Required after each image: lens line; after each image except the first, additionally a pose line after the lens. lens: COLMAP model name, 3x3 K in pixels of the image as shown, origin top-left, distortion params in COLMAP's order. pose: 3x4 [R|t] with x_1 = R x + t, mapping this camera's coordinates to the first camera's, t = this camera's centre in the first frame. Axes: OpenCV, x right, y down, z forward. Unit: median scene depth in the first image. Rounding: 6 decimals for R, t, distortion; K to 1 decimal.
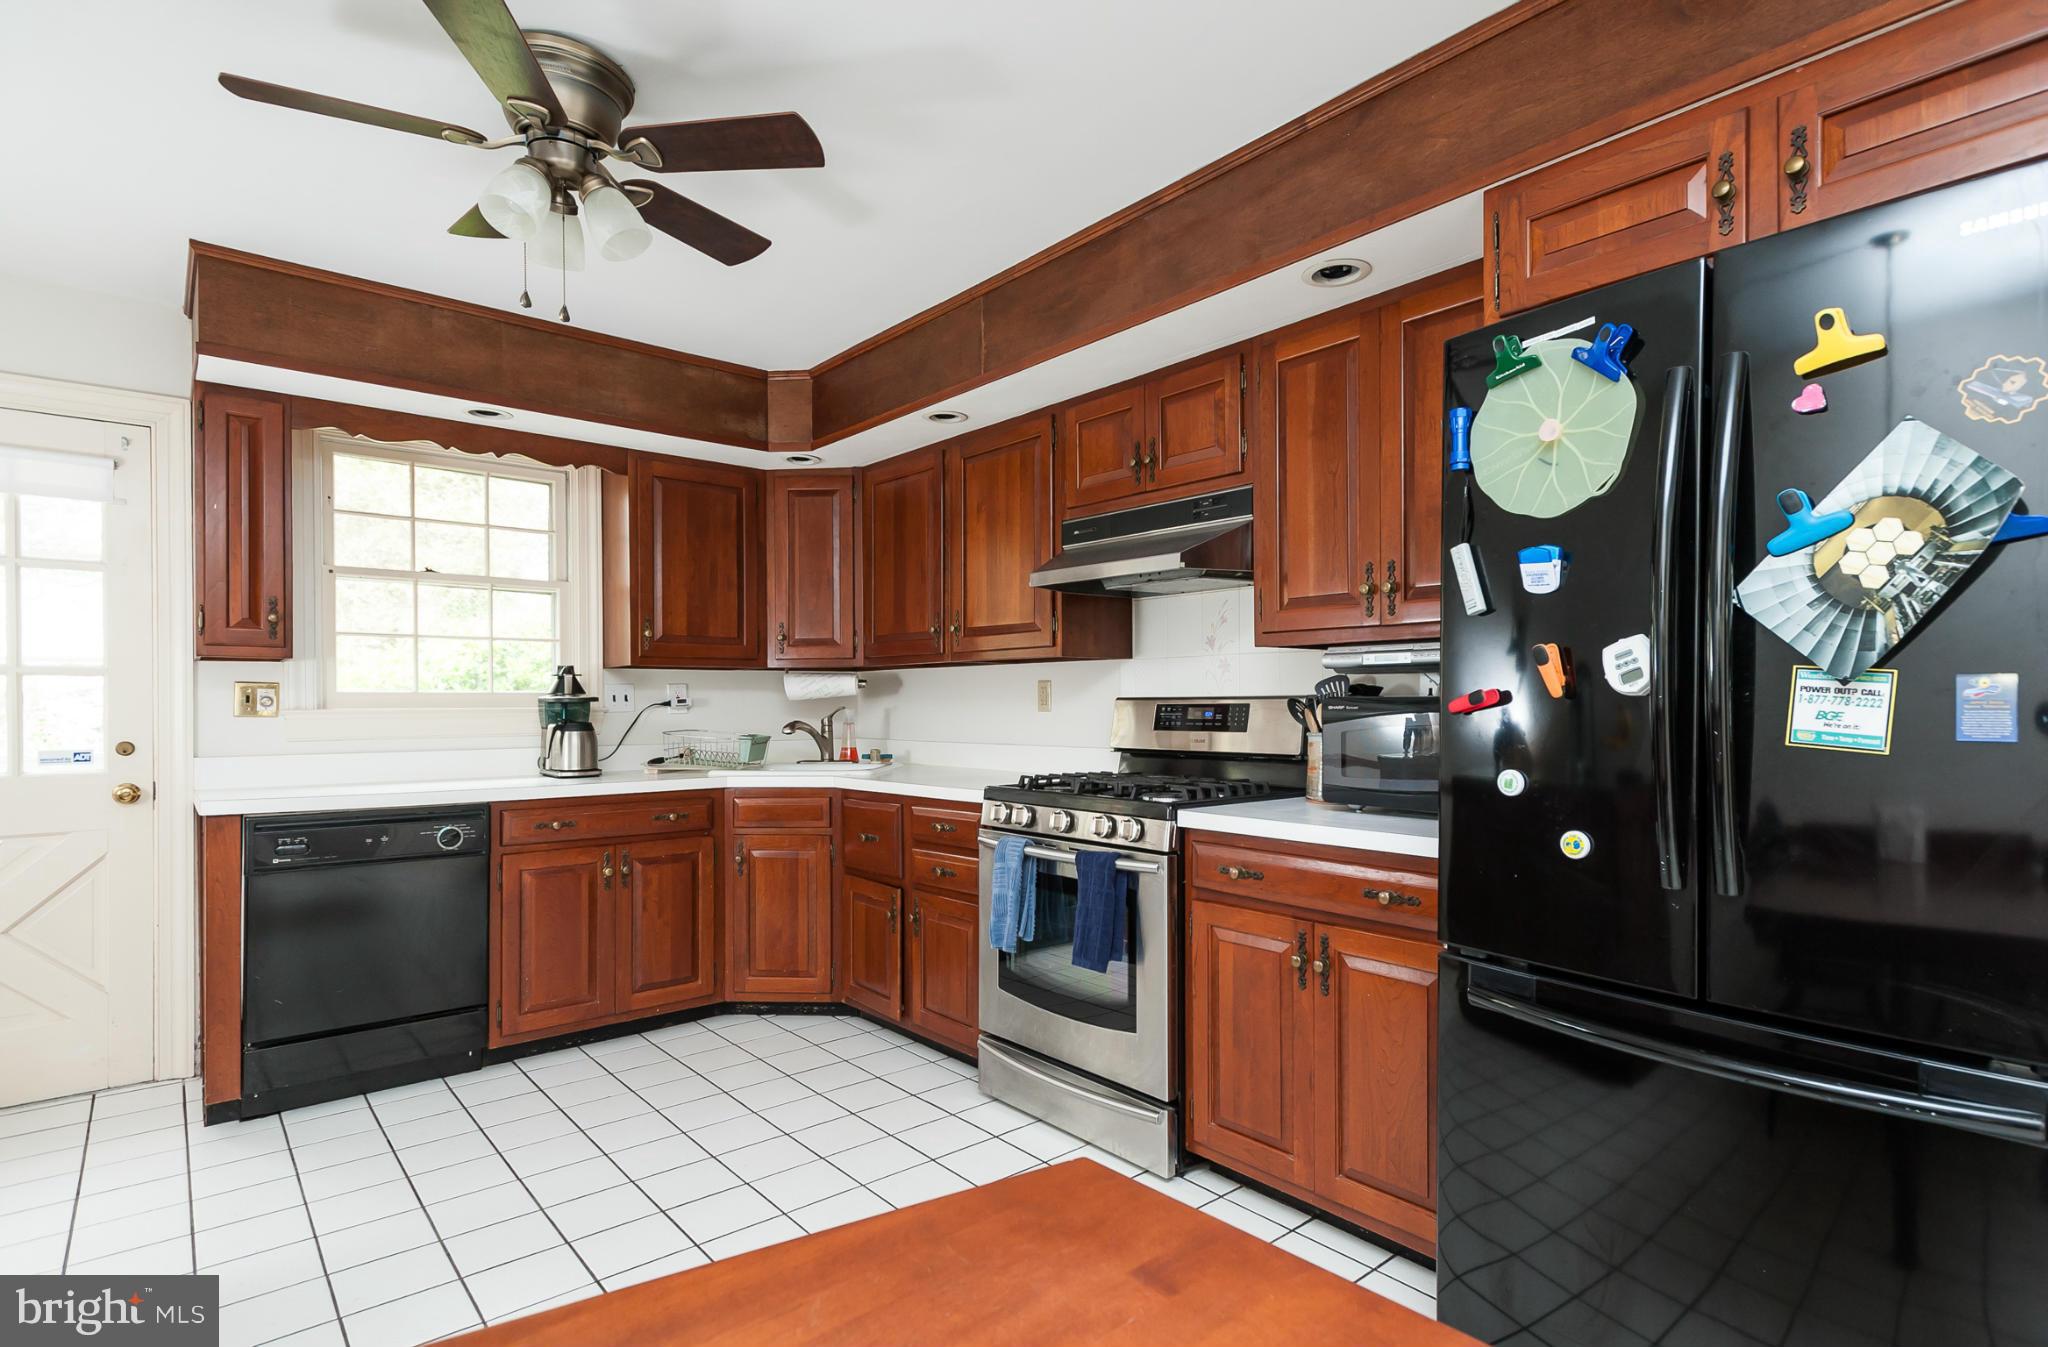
lens RADIAL K [[1019.2, 0, 1023.5], [0, 1019.2, 694.4], [0, 0, 1]] dist [0.006242, 0.000494]
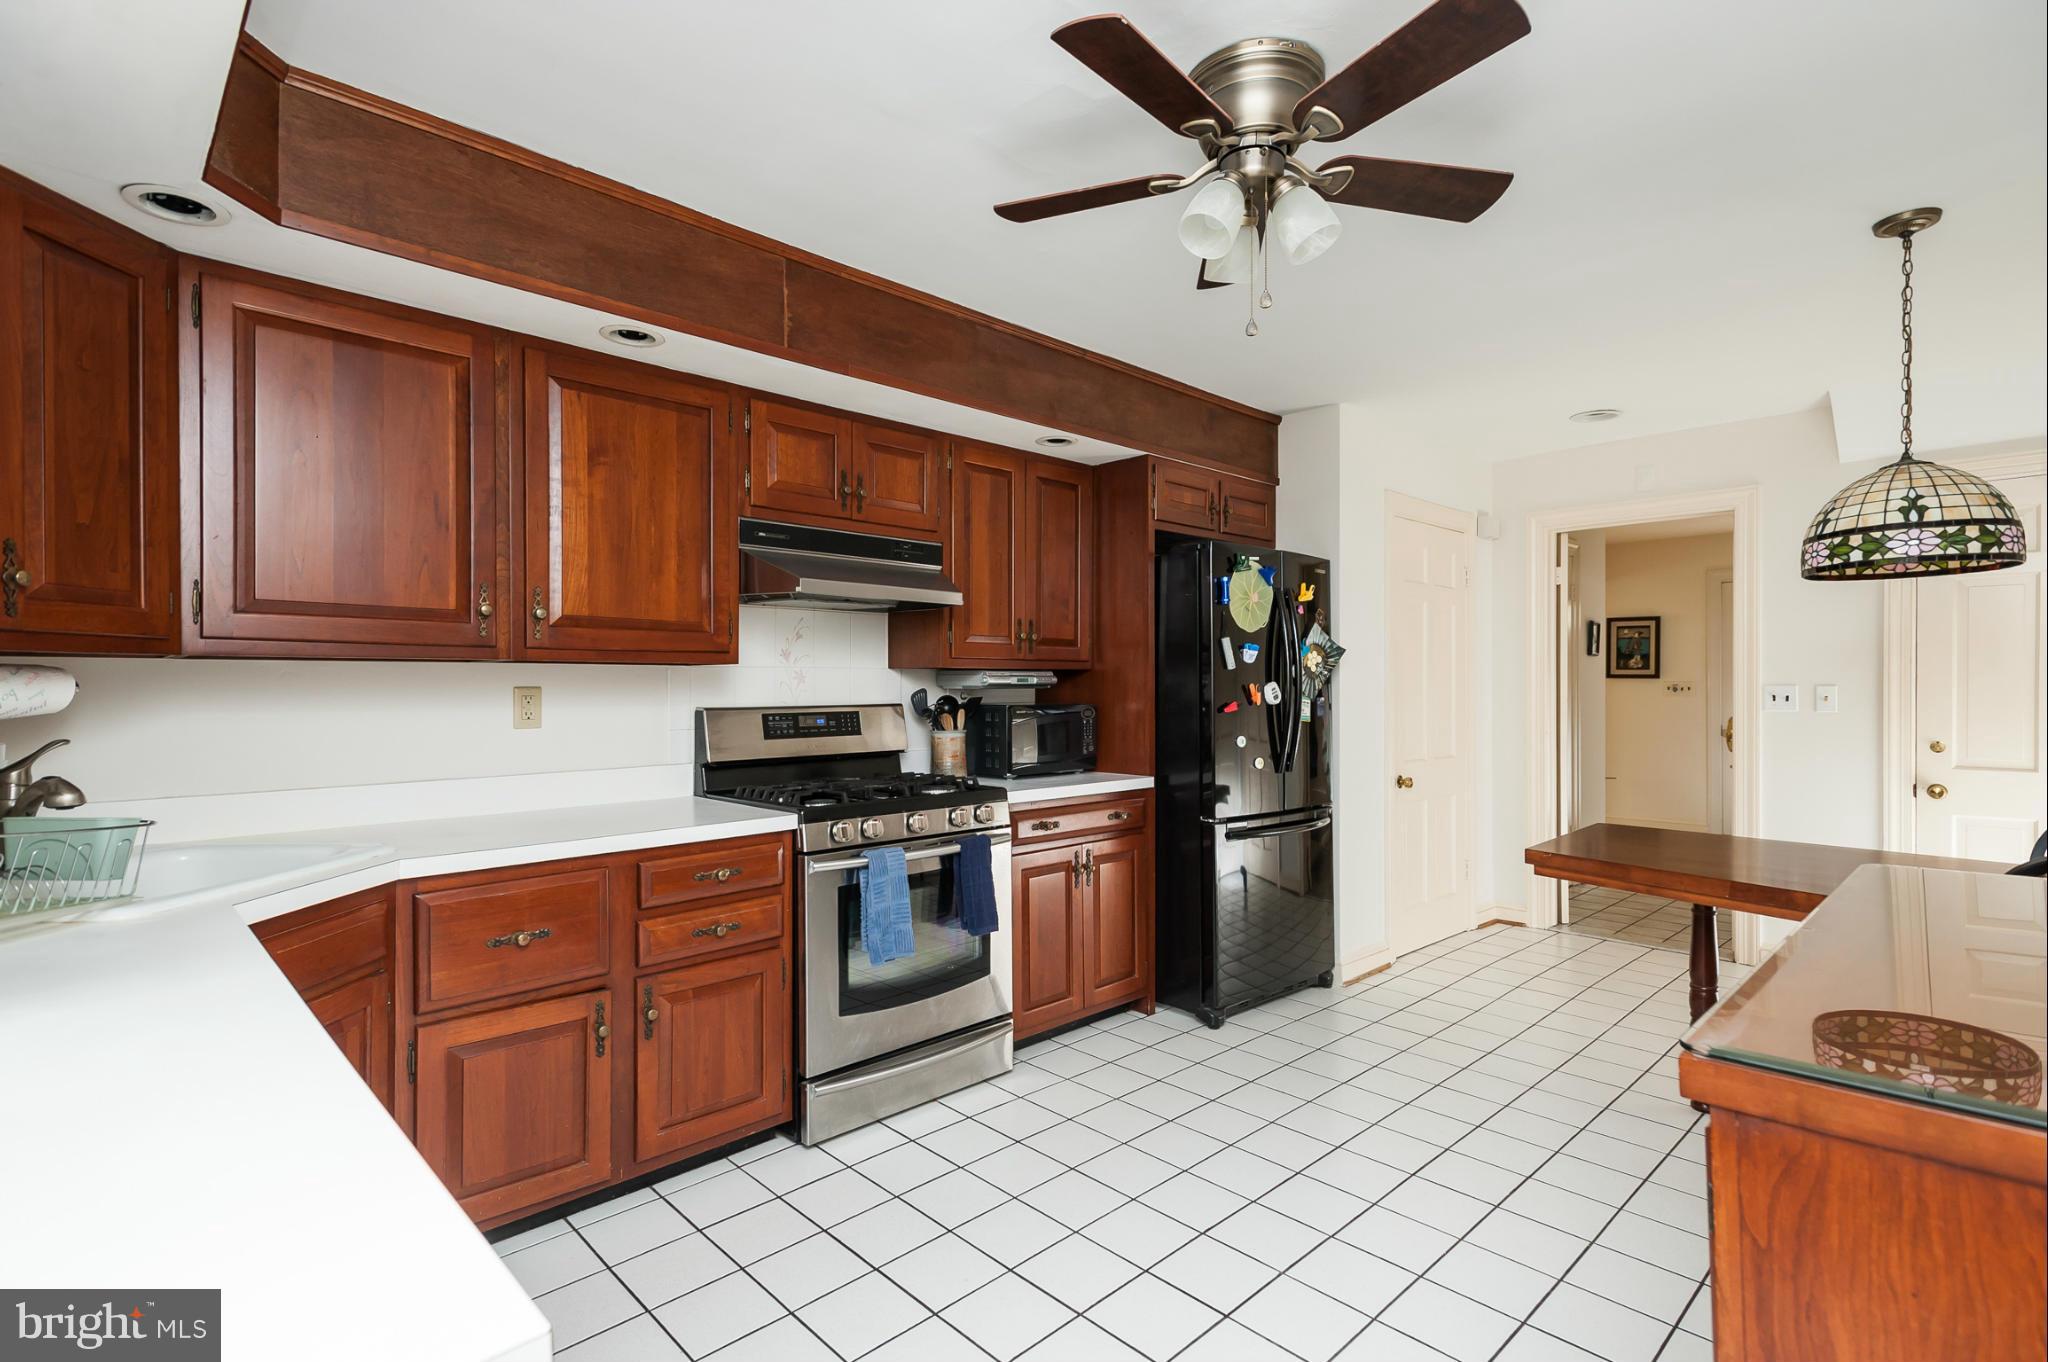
lens RADIAL K [[969.4, 0, 1022.9], [0, 969.4, 682.9], [0, 0, 1]] dist [-0.005000, -0.000185]
pose [[-0.055052, 0.006921, 0.998460, -0.926118], [-0.004582, 0.999964, -0.007184, -0.016892], [-0.998473, -0.004971, -0.055018, 0.870704]]
